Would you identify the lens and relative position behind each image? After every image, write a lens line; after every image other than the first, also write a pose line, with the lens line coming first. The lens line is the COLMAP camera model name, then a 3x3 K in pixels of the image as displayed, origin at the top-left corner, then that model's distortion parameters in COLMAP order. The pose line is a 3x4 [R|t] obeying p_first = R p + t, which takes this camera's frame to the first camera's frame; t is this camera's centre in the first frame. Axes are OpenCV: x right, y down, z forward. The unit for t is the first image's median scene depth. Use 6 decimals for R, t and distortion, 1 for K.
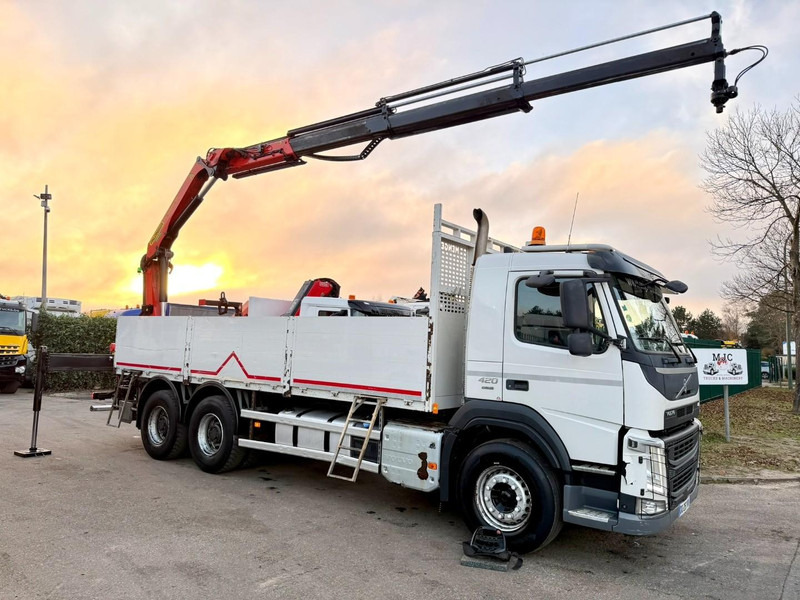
lens RADIAL K [[554.4, 0, 396.0], [0, 554.4, 302.9], [0, 0, 1]] dist [0.035570, -0.025495]
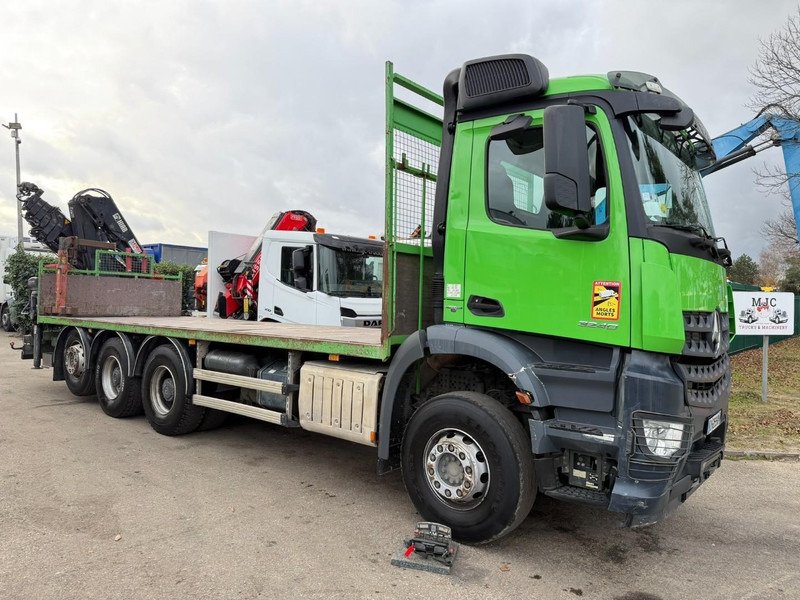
lens RADIAL K [[554.4, 0, 396.0], [0, 554.4, 302.9], [0, 0, 1]] dist [0.035570, -0.025495]
pose [[0.998924, 0.005276, -0.046069, 0.078545], [-0.000832, 0.995385, 0.095954, 0.019144], [0.046363, -0.095813, 0.994319, 0.151962]]
